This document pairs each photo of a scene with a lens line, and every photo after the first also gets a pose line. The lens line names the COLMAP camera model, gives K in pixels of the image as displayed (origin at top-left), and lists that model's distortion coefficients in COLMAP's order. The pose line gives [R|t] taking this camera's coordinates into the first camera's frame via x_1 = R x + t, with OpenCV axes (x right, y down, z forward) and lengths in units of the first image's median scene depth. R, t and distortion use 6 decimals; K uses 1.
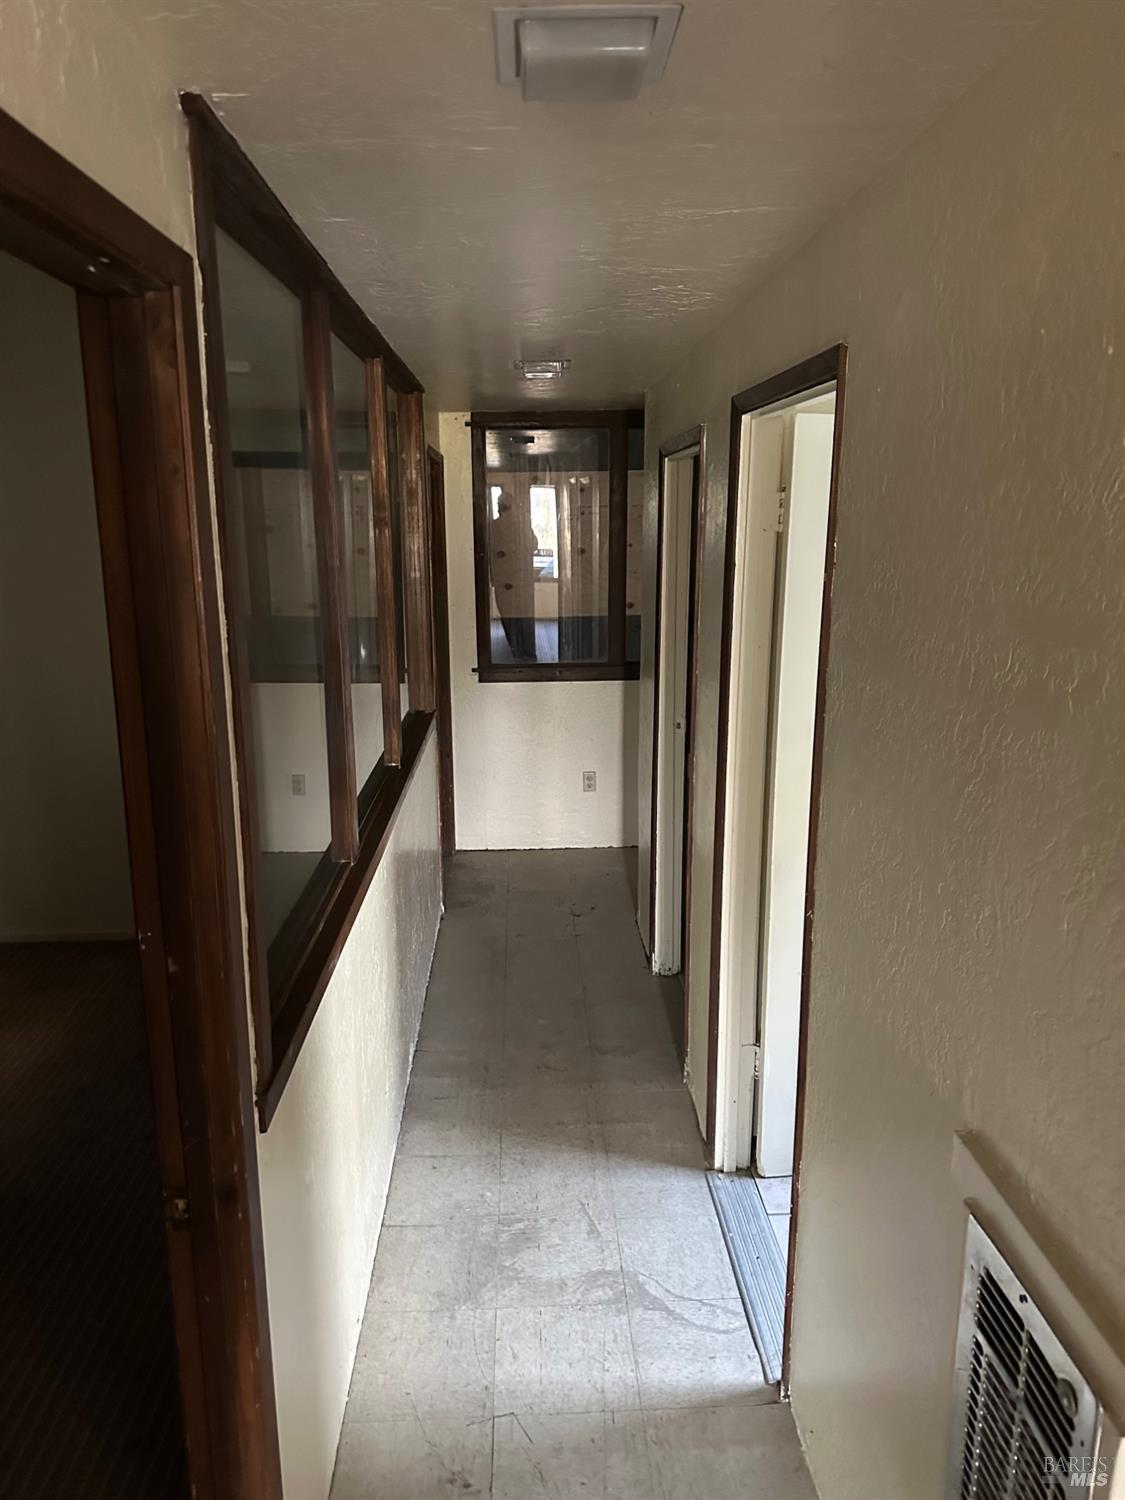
lens RADIAL K [[1046.4, 0, 562.5], [0, 1046.4, 750.0], [0, 0, 1]] dist [-0.105916, 0.000117]
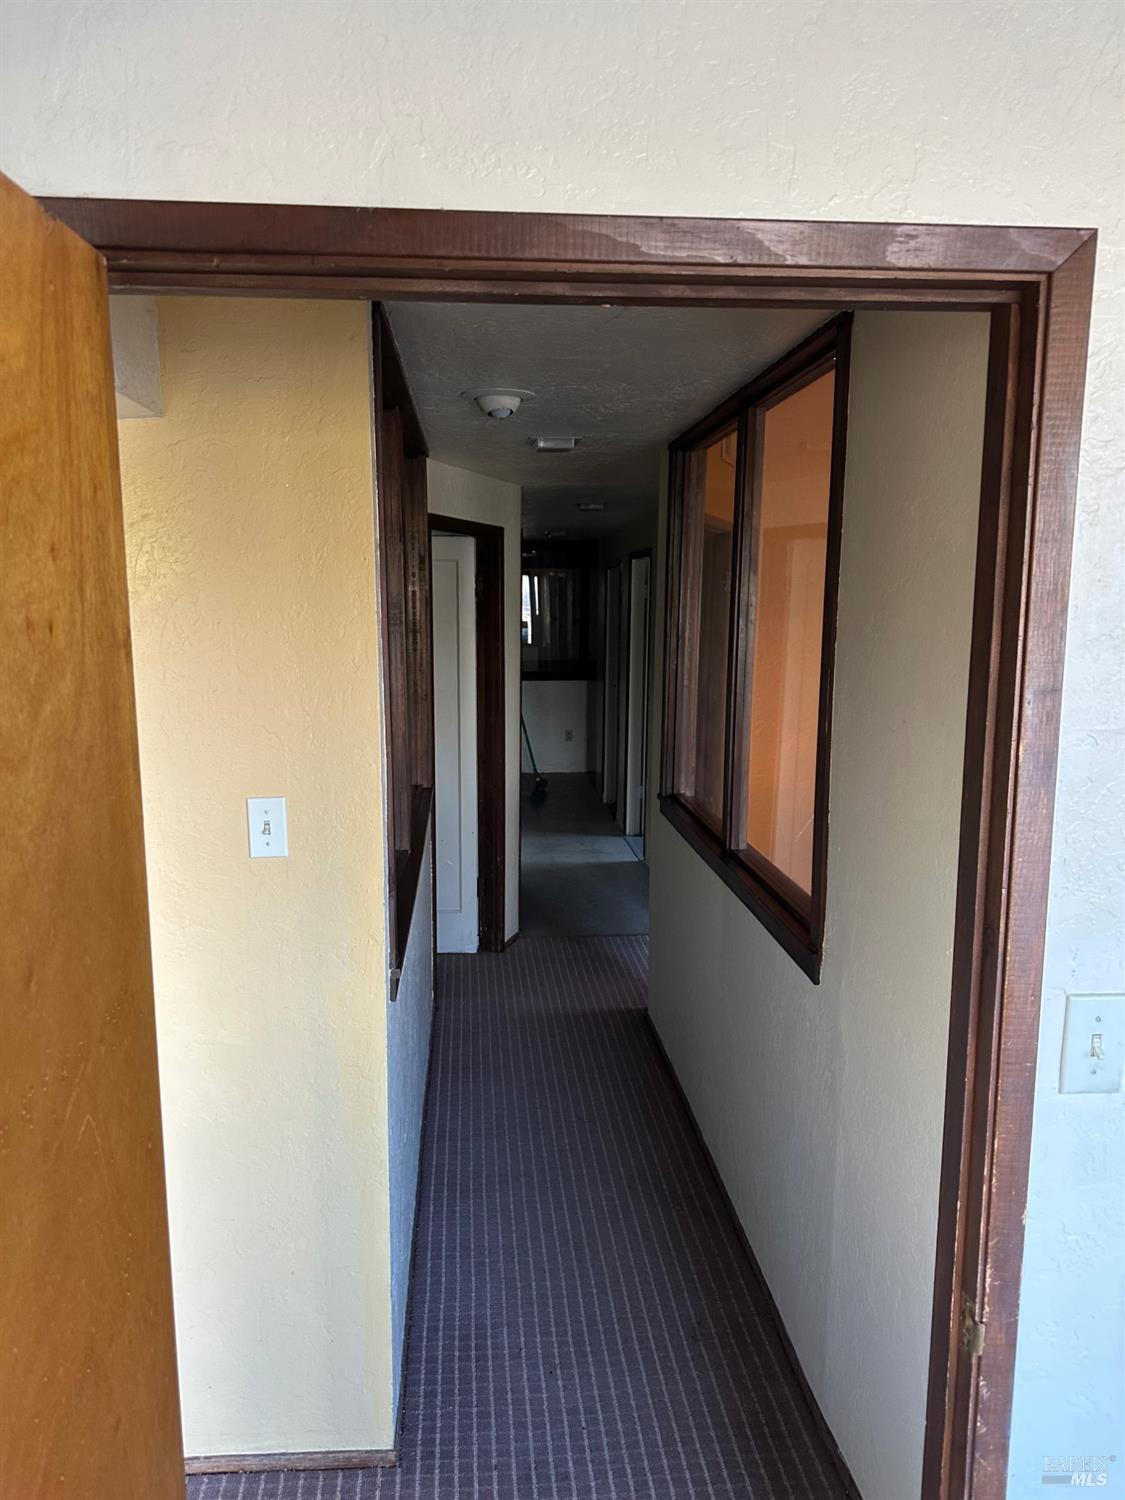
lens RADIAL K [[1046.4, 0, 562.5], [0, 1046.4, 750.0], [0, 0, 1]] dist [-0.105916, 0.000117]
pose [[0.998866, 0.006198, 0.047211, -0.074202], [-0.002301, 0.996617, -0.082158, 0.209557], [-0.047560, 0.081956, 0.995501, -0.852296]]
